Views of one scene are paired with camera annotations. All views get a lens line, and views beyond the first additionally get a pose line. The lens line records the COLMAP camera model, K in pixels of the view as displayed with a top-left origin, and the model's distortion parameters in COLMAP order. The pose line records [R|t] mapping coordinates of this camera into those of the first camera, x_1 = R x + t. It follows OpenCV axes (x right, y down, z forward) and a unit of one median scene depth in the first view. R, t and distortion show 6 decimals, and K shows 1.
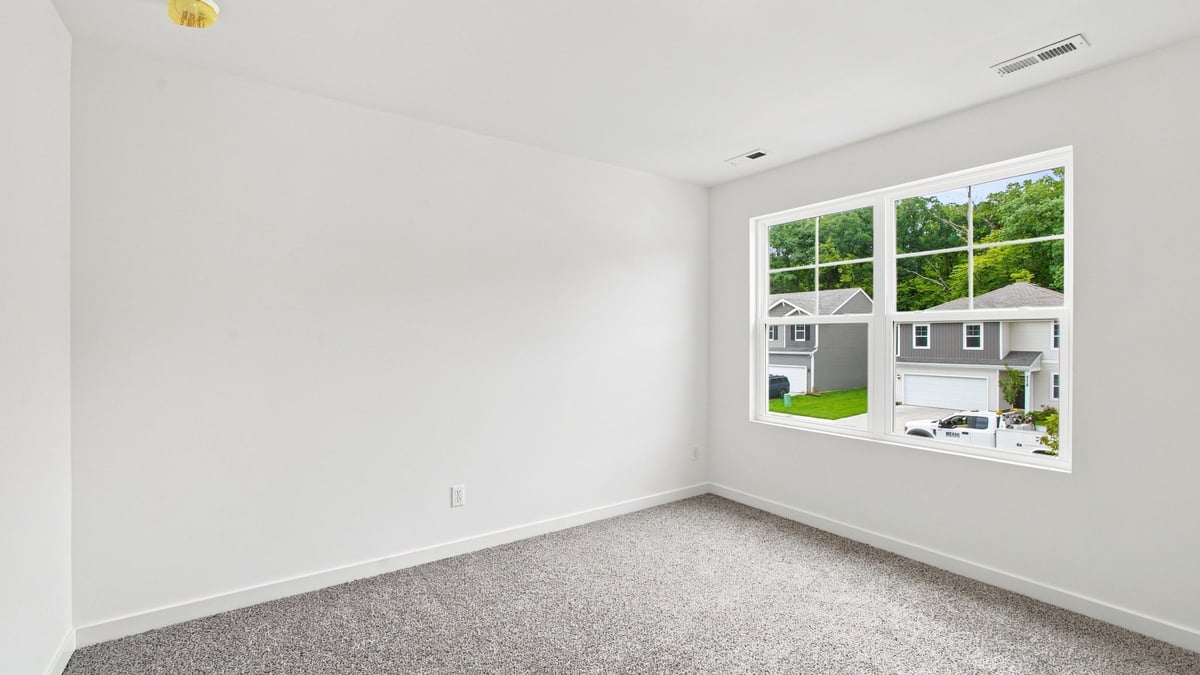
lens RADIAL K [[517.7, 0, 584.5], [0, 517.7, 344.2], [0, 0, 1]] dist [-0.006757, 0.002560]
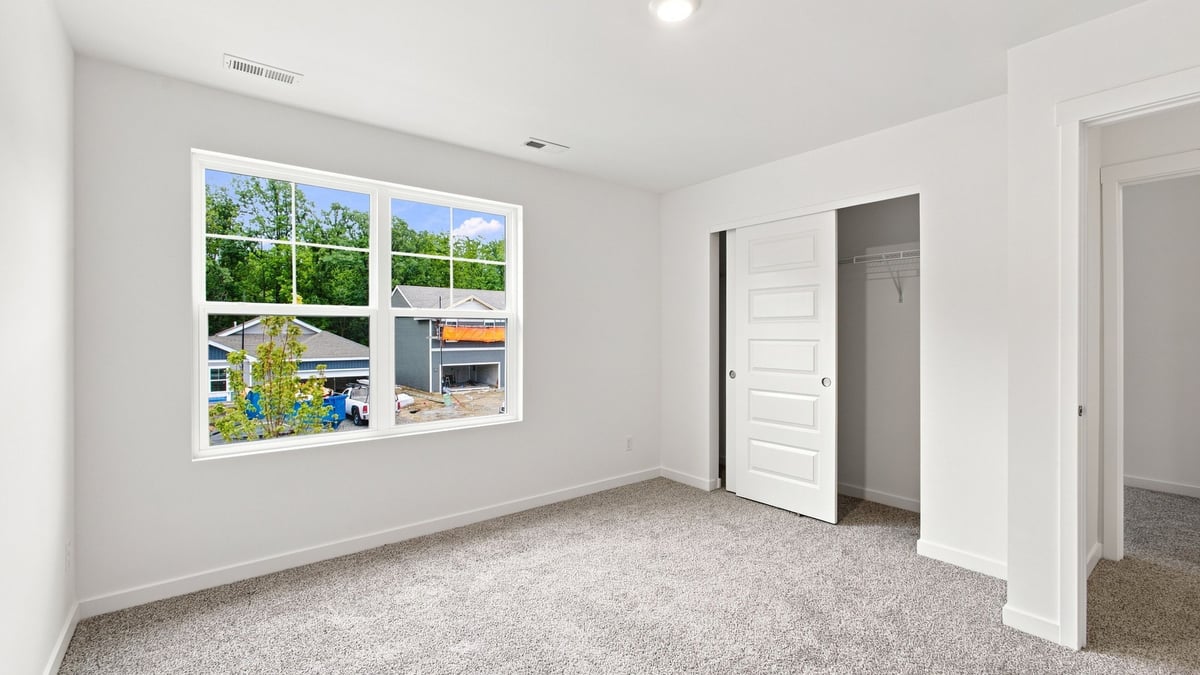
lens RADIAL K [[517.7, 0, 604.9], [0, 517.7, 341.5], [0, 0, 1]] dist [-0.006757, 0.002560]
pose [[-0.093500, -0.017276, 0.995469, -0.456741], [0.010015, 0.999783, 0.018291, -0.009691], [-0.995569, 0.011680, -0.093307, 0.678963]]
